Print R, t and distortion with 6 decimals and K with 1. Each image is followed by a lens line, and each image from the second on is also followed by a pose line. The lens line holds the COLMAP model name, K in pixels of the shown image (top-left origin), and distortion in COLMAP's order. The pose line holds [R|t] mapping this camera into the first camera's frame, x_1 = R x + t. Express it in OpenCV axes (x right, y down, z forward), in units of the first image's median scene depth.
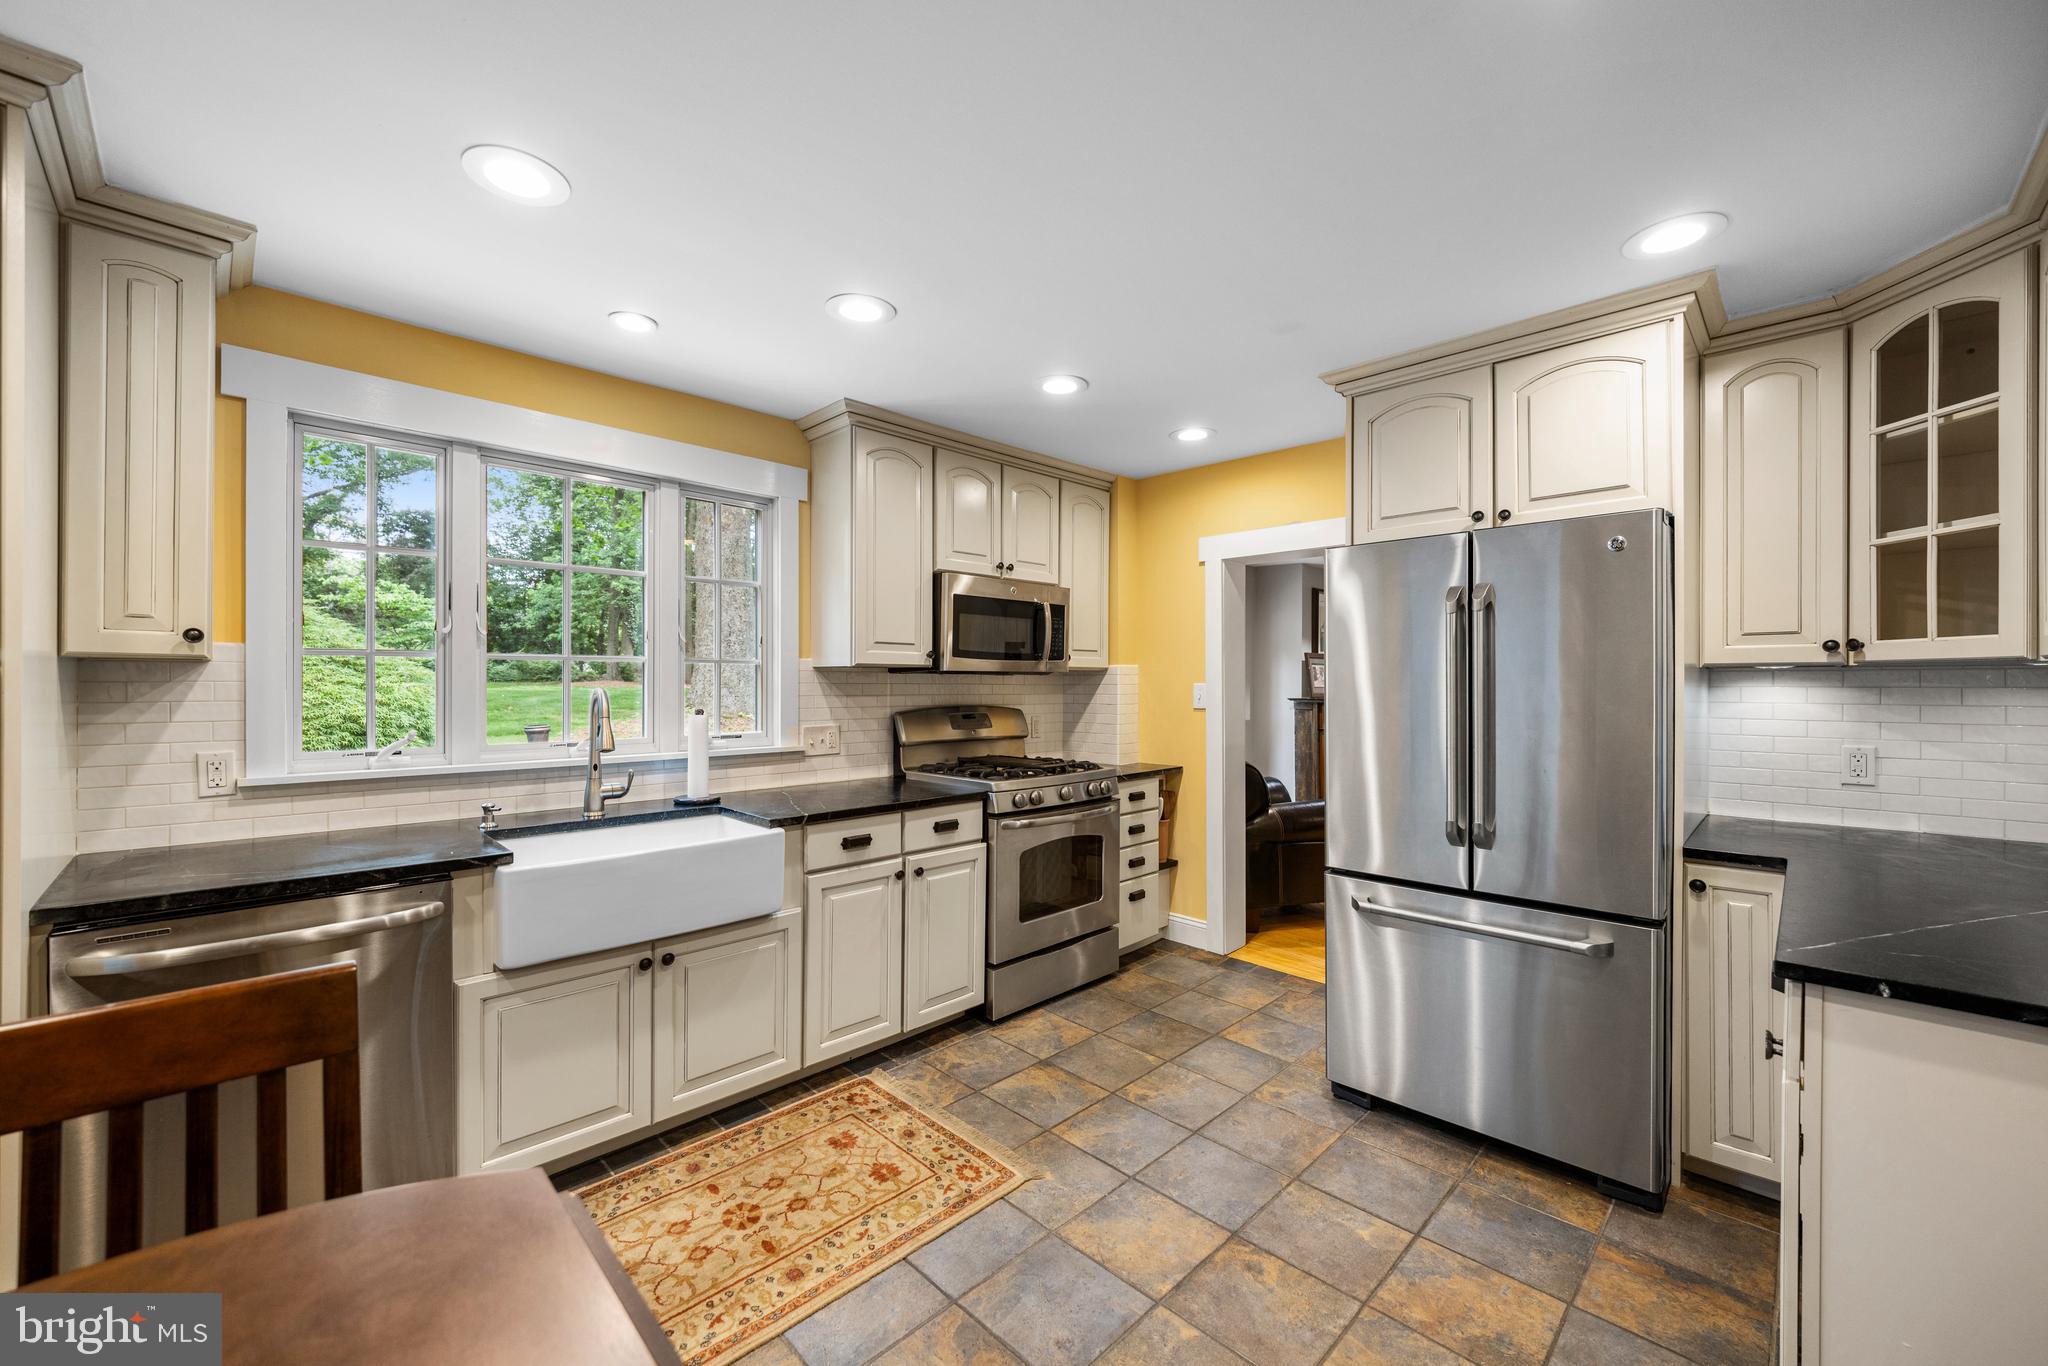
lens RADIAL K [[812.3, 0, 1019.1], [0, 812.3, 678.5], [0, 0, 1]] dist [0.000433, -0.002313]
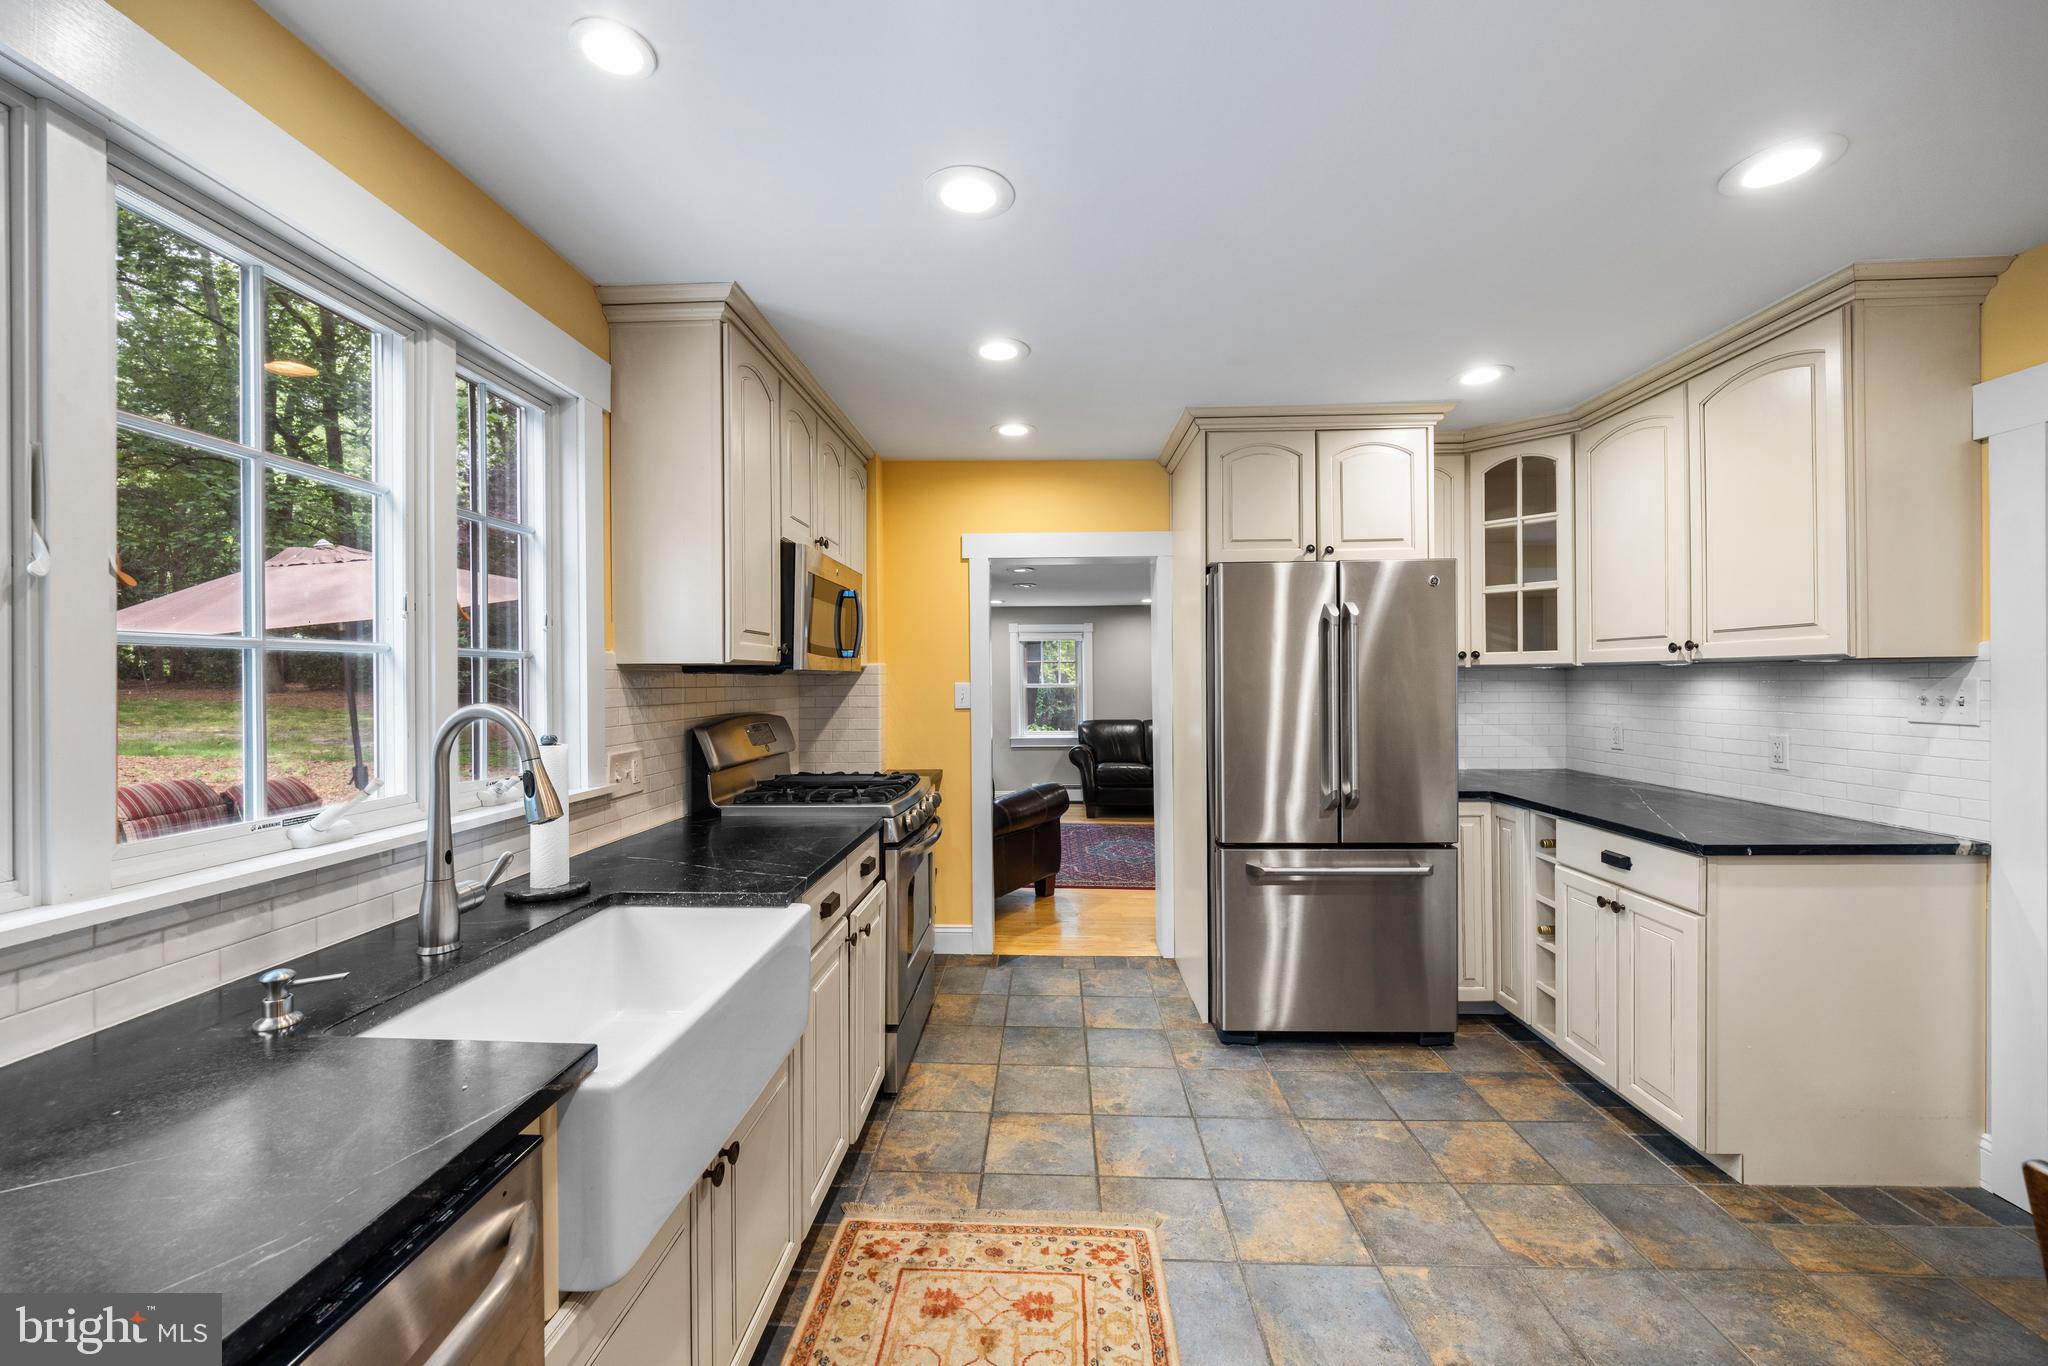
lens RADIAL K [[812.3, 0, 1028.8], [0, 812.3, 680.4], [0, 0, 1]] dist [0.000433, -0.002313]
pose [[0.728941, -0.008000, 0.684530, -0.623667], [0.004787, 0.999967, 0.006588, -0.005135], [-0.684560, -0.001525, 0.728955, 0.380733]]
